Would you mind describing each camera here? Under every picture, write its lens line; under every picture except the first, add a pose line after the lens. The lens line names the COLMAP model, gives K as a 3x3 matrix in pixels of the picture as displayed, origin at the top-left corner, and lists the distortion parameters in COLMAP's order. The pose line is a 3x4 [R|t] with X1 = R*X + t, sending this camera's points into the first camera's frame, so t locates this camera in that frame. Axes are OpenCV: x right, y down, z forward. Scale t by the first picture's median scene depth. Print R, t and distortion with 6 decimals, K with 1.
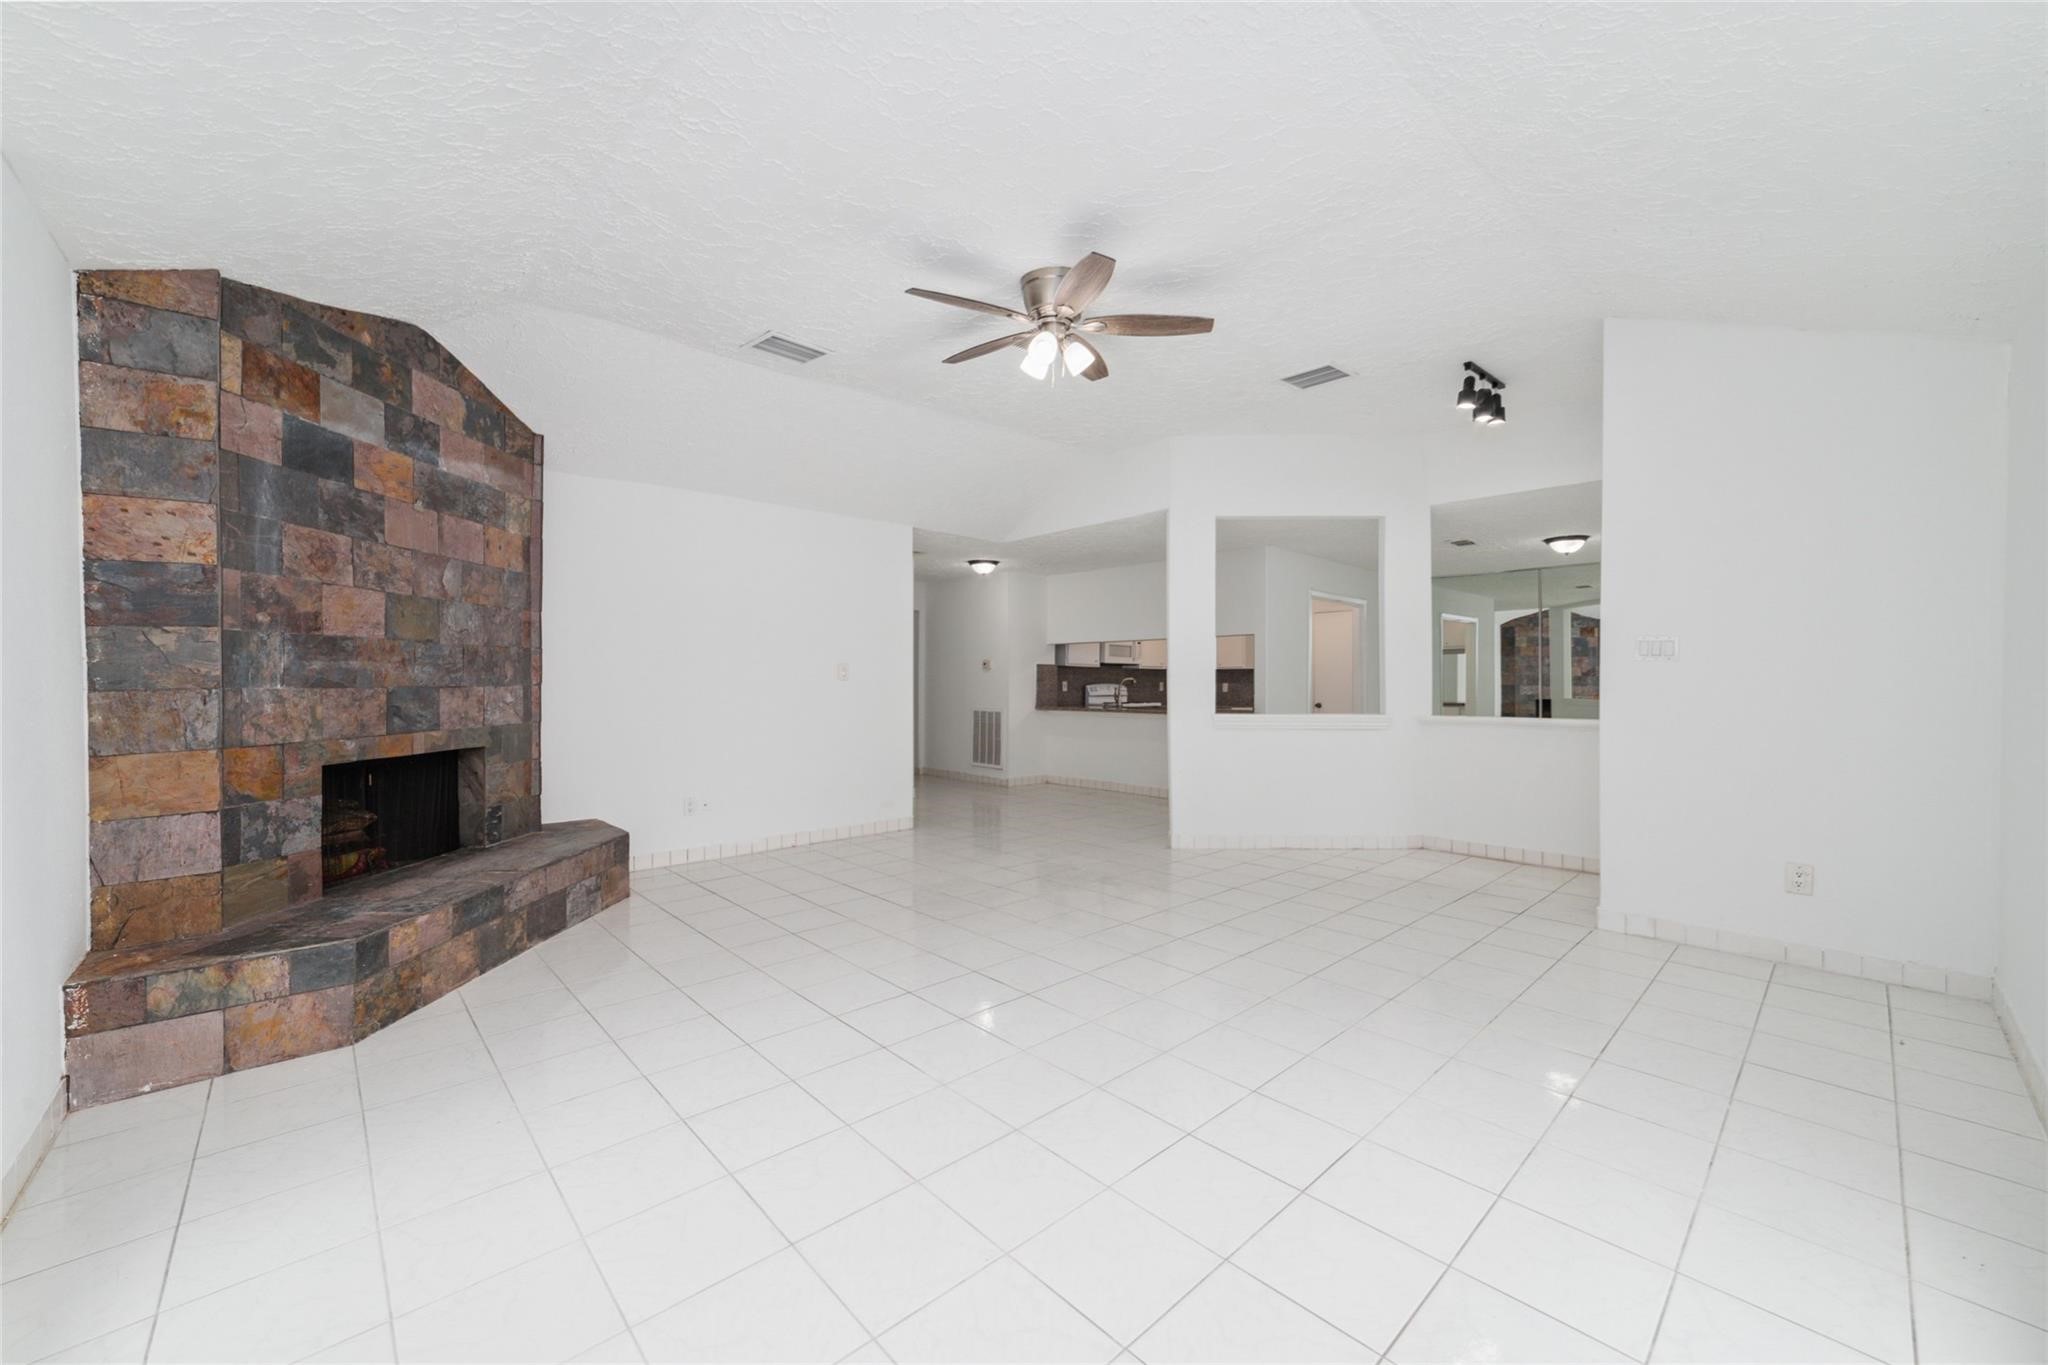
lens RADIAL K [[792.4, 0, 1024.7], [0, 792.4, 686.5], [0, 0, 1]] dist [-0.018519, 0.005934]
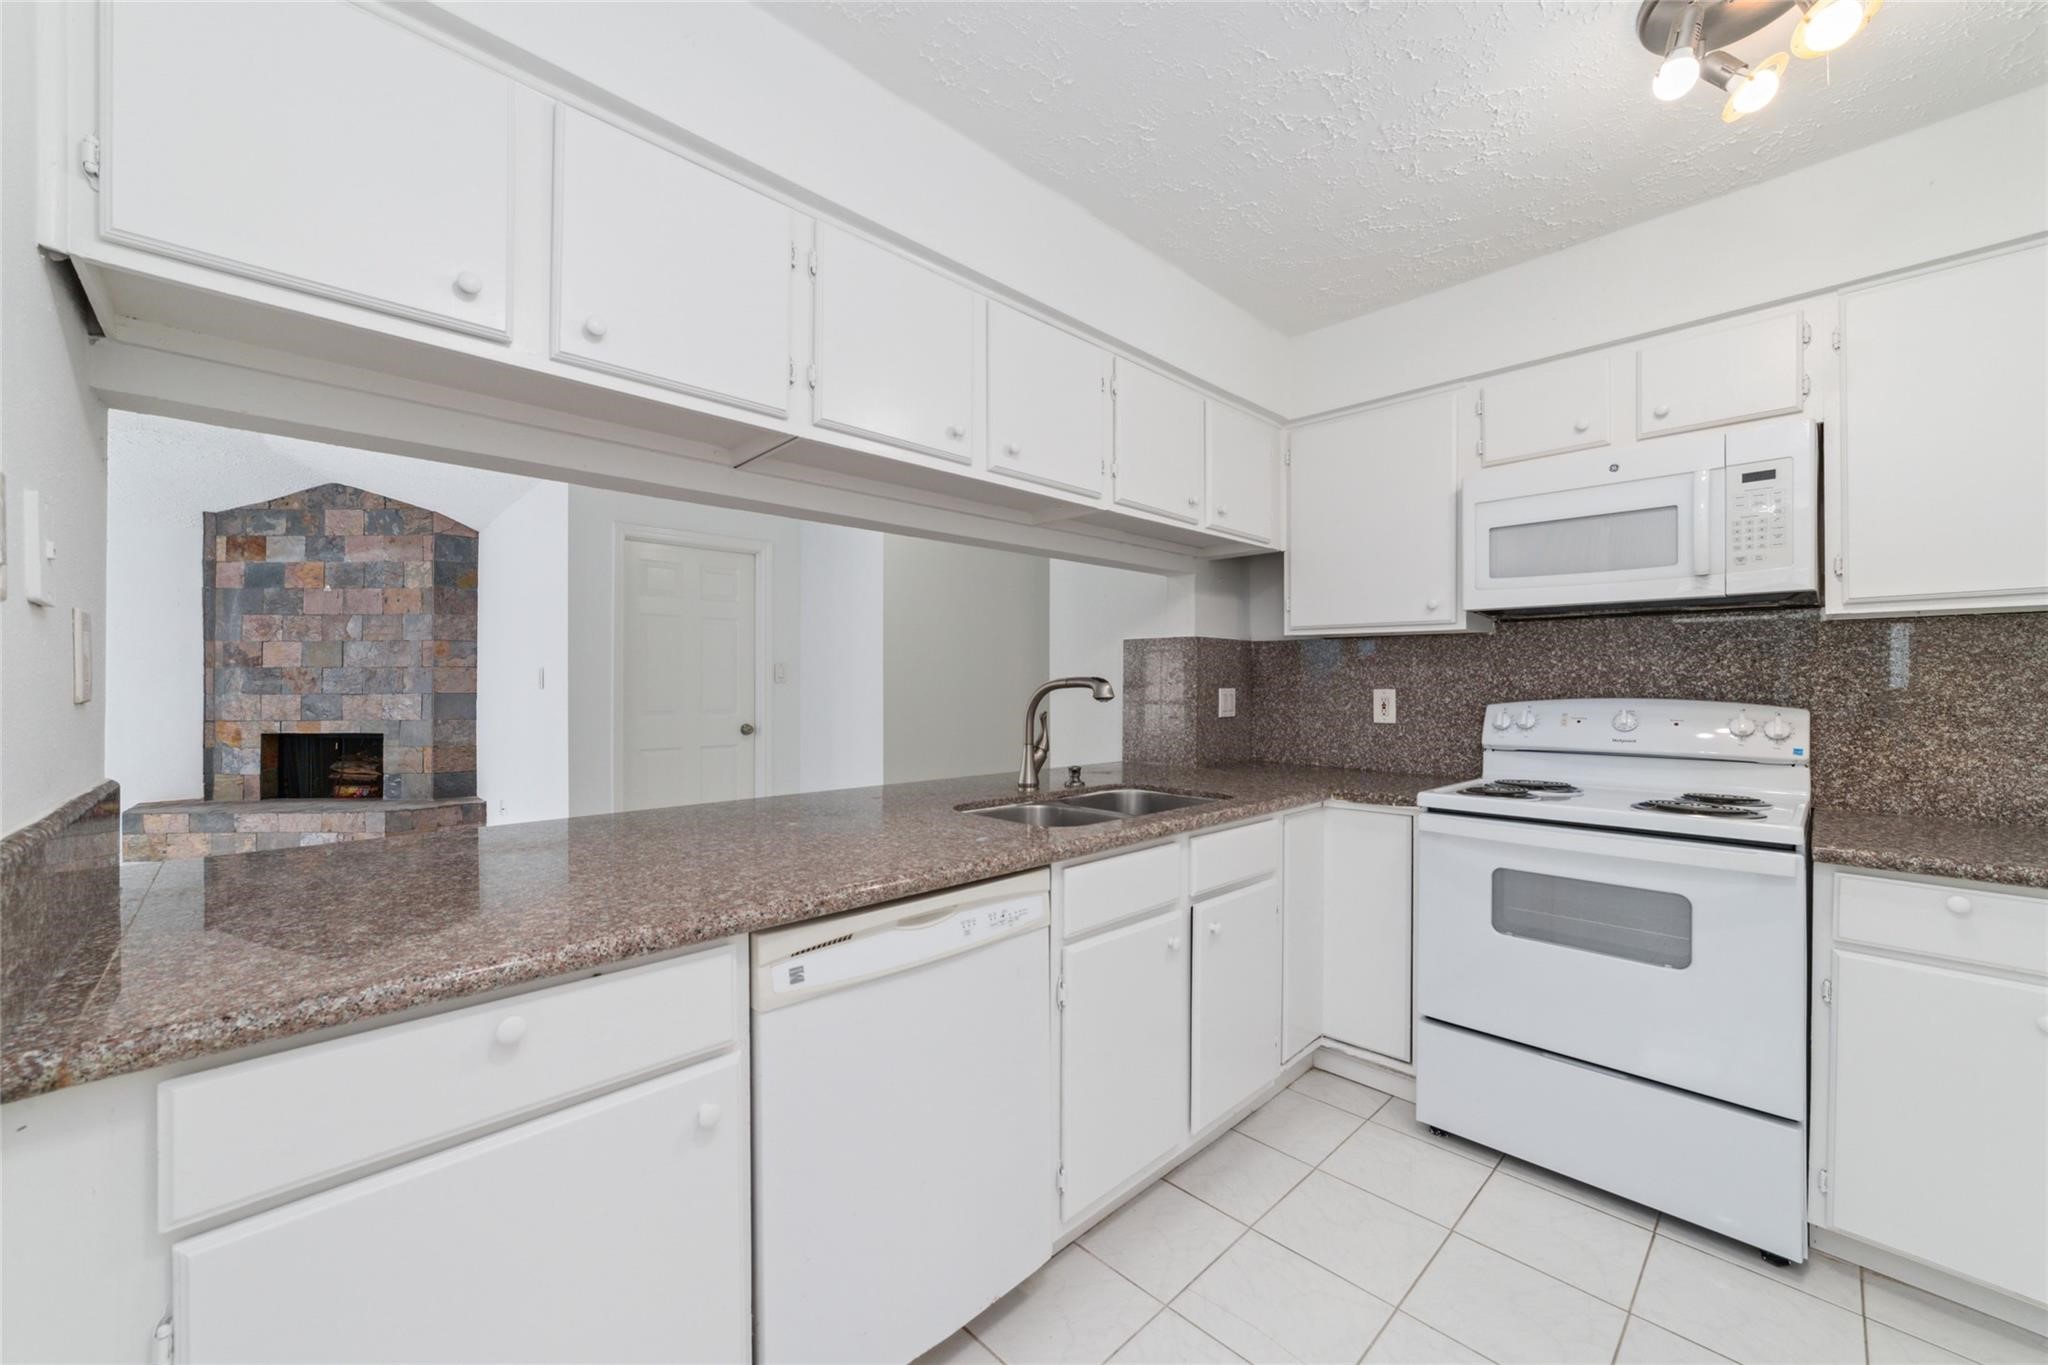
lens RADIAL K [[792.4, 0, 1024.8], [0, 792.4, 681.6], [0, 0, 1]] dist [-0.018519, 0.005934]
pose [[0.024874, -0.005180, -0.999677, 1.027926], [-0.002310, 0.999984, -0.005239, -0.022425], [0.999688, 0.002440, 0.024861, 2.624667]]
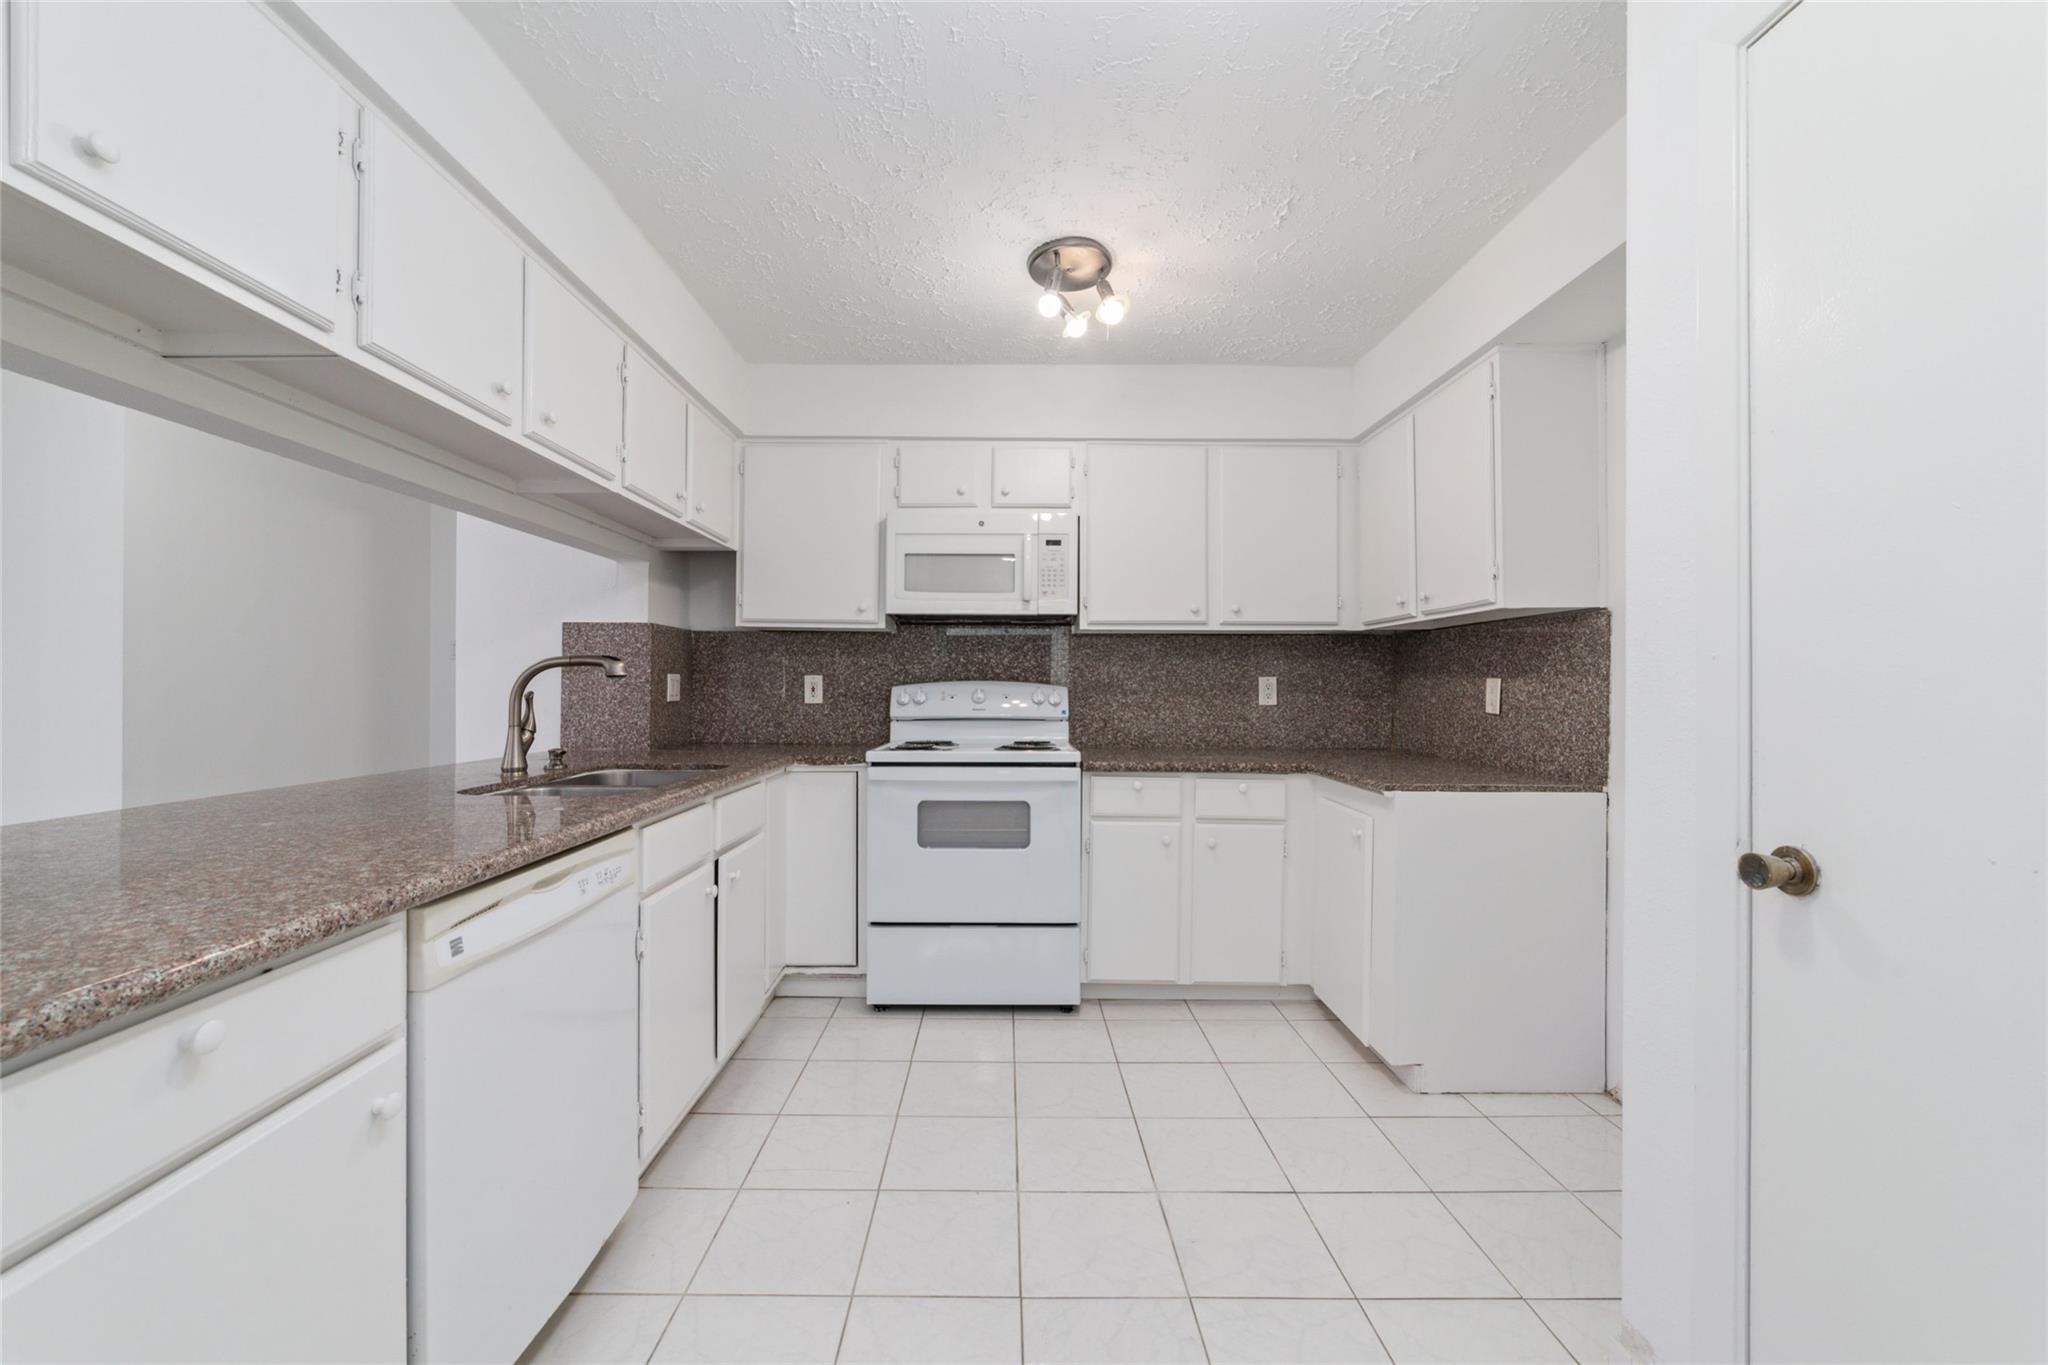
lens RADIAL K [[792.4, 0, 1014.7], [0, 792.4, 682.0], [0, 0, 1]] dist [-0.018519, 0.005934]
pose [[0.739968, -0.003629, -0.672632, 1.072807], [-0.001806, 0.999971, -0.007382, -0.003090], [0.672640, 0.006677, 0.739940, 2.441364]]
